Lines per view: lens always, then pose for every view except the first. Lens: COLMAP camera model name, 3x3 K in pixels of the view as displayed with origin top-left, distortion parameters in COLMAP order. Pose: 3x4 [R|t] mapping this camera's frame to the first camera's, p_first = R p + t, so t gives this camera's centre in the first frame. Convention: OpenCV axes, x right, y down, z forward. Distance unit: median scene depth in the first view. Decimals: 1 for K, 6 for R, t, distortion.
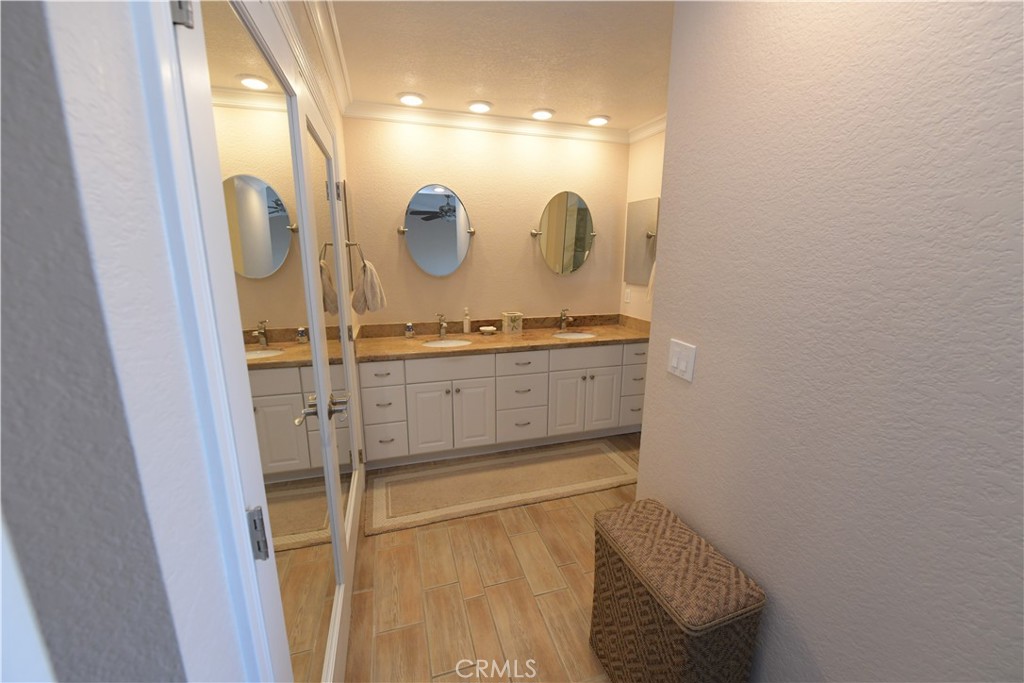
lens RADIAL K [[404.8, 0, 517.2], [0, 404.8, 342.3], [0, 0, 1]] dist [-0.011145, -0.000197]
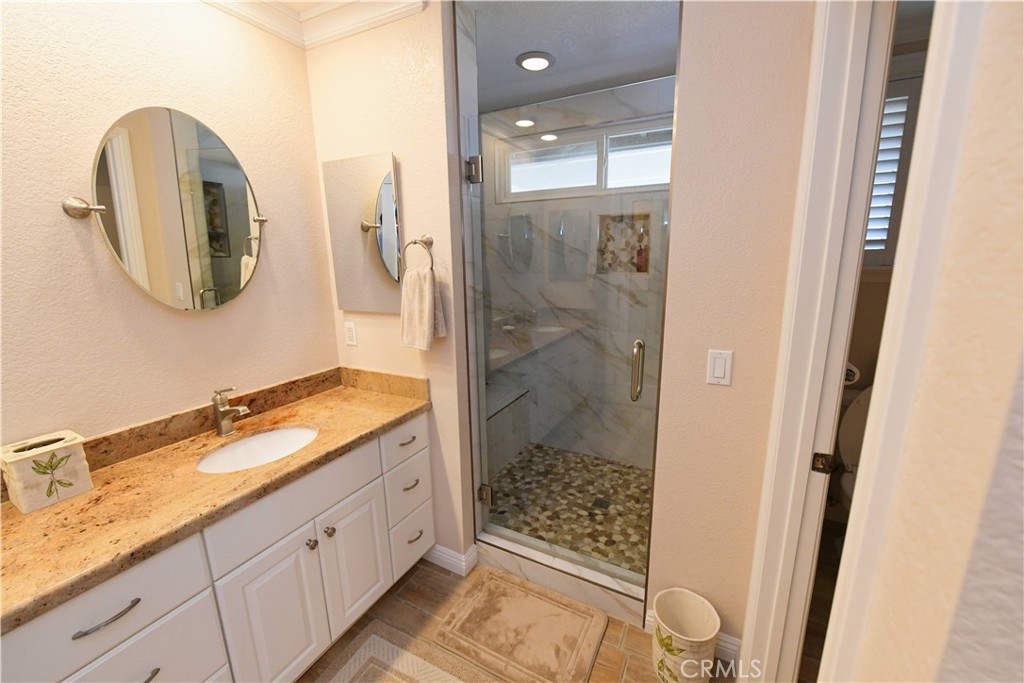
lens RADIAL K [[404.8, 0, 517.2], [0, 404.8, 342.3], [0, 0, 1]] dist [-0.011145, -0.000197]
pose [[0.702706, -0.165242, 0.692026, 0.049093], [0.172789, 0.983172, 0.059306, -0.099633], [-0.690180, 0.077899, 0.719433, 0.456670]]
